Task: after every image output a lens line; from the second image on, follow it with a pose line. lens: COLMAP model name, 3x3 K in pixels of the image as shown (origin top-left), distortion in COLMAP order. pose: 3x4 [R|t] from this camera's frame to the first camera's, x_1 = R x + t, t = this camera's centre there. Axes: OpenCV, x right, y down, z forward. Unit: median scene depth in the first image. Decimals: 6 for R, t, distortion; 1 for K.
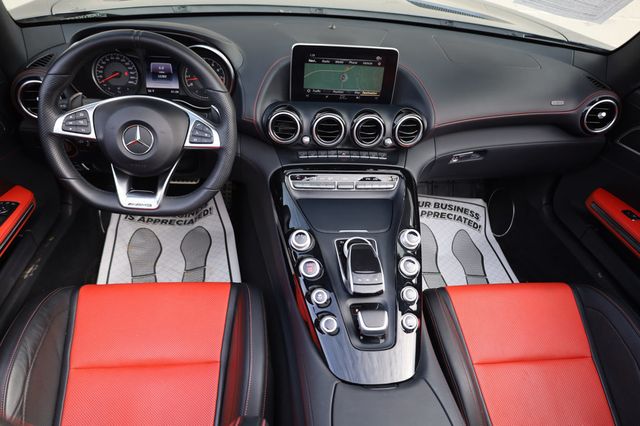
lens RADIAL K [[439.0, 0, 322.6], [0, 439.0, 210.8], [0, 0, 1]] dist [-0.001919, -0.000608]
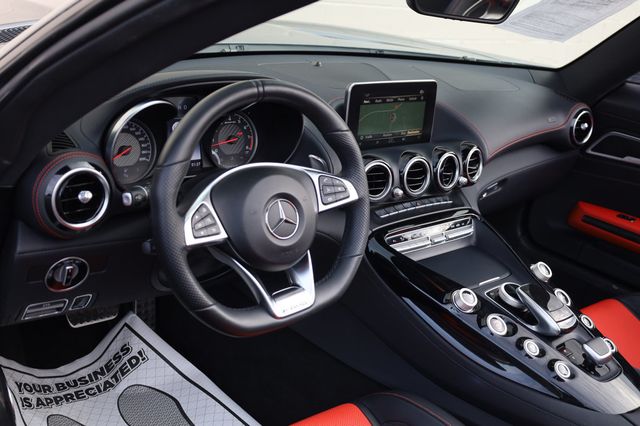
lens RADIAL K [[722.8, 0, 321.3], [0, 722.8, 214.8], [0, 0, 1]] dist [-0.020363, 0.000000]
pose [[0.823798, -0.180667, 0.537324, -0.846275], [0.279579, 0.954046, -0.107852, -0.015111], [-0.493146, 0.239072, 0.836452, -0.045062]]
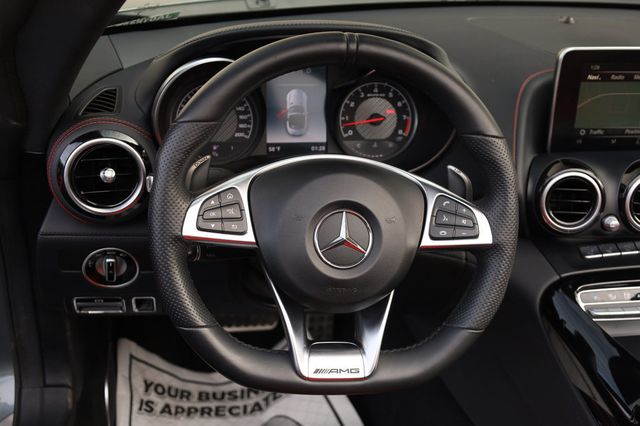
lens RADIAL K [[843.7, 0, 323.8], [0, 843.7, 212.4], [0, 0, 1]] dist [-0.025125, 0.000000]
pose [[0.996461, -0.058936, 0.059928, -0.414418], [0.069318, 0.979459, -0.189354, -0.008712], [-0.047538, 0.192838, 0.980078, 0.040438]]
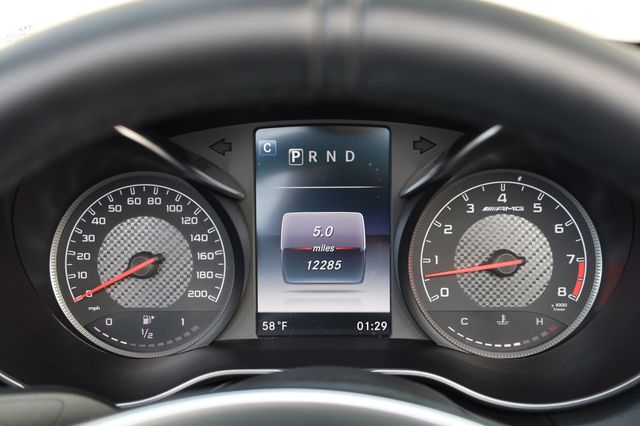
lens RADIAL K [[830.8, 0, 319.2], [0, 830.8, 211.5], [0, 0, 1]] dist [-0.000353, 0.000000]
pose [[0.986179, -0.051411, -0.157506, -0.306569], [-0.004046, 0.942883, -0.333101, -0.190251], [0.165634, 0.329134, 0.929643, 0.591955]]
